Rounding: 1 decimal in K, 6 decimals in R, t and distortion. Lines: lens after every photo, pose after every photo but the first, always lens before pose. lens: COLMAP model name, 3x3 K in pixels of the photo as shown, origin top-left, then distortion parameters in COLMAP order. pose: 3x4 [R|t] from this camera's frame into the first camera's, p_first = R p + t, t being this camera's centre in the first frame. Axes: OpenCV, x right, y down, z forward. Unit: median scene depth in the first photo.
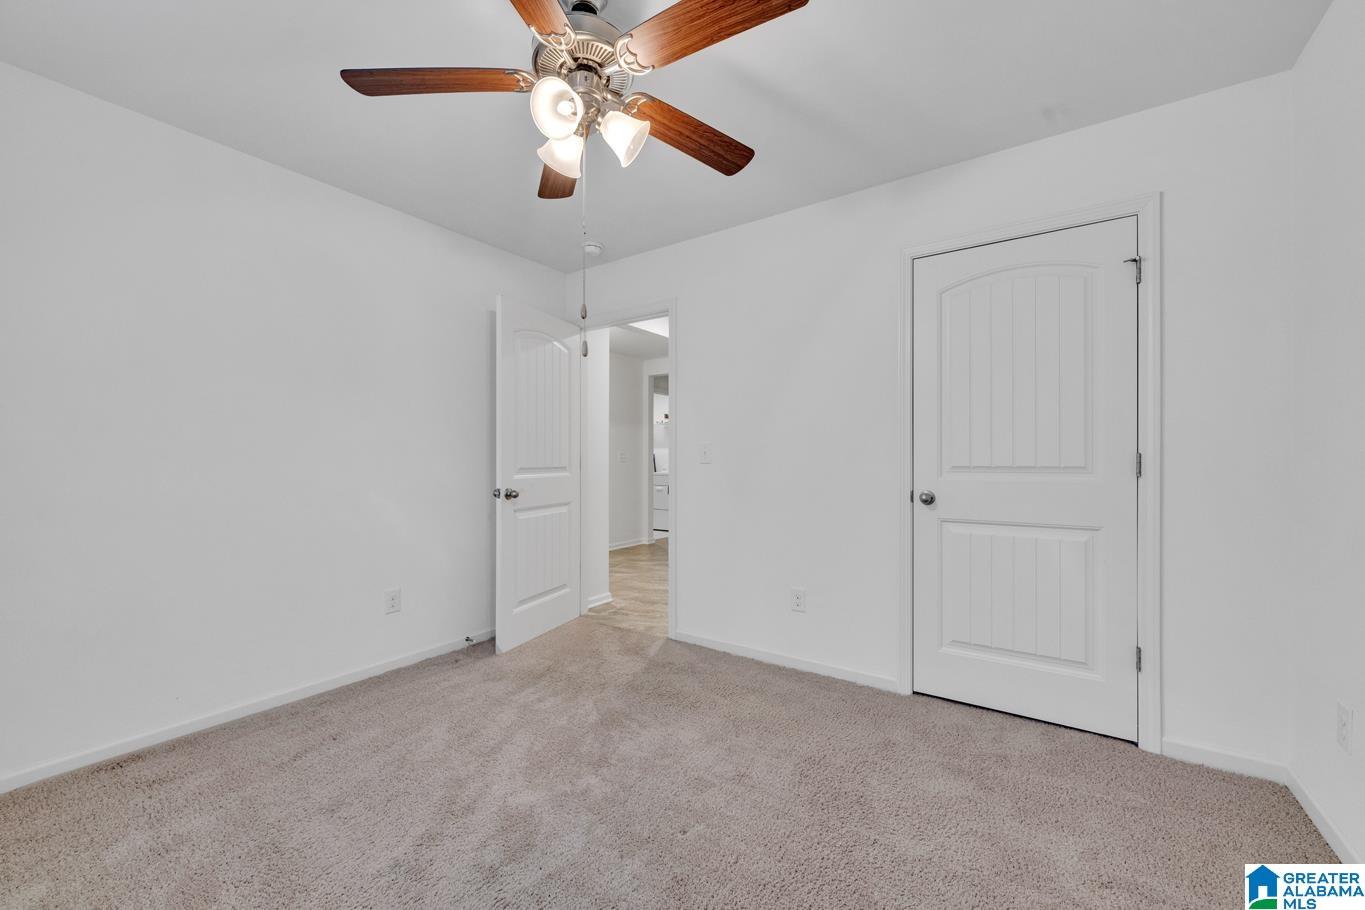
lens RADIAL K [[536.8, 0, 687.5], [0, 536.8, 458.7], [0, 0, 1]] dist [0.000216, -0.000174]
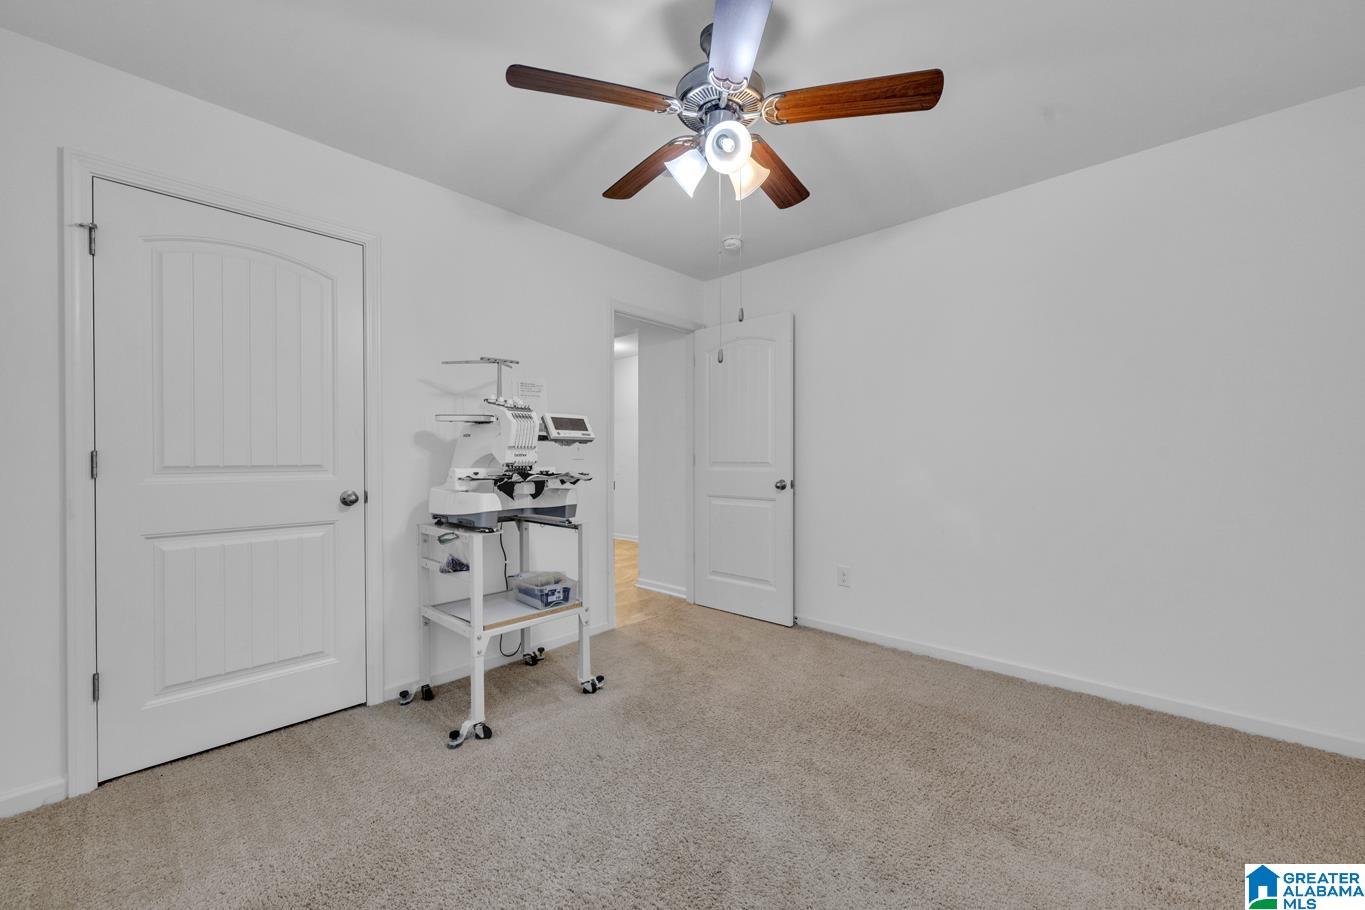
lens RADIAL K [[536.8, 0, 687.5], [0, 536.8, 458.7], [0, 0, 1]] dist [0.000216, -0.000174]
pose [[0.152624, -0.002235, 0.988282, -0.191612], [0.000947, 0.999997, 0.002115, 0.000939], [-0.988284, 0.000614, 0.152625, 0.131472]]
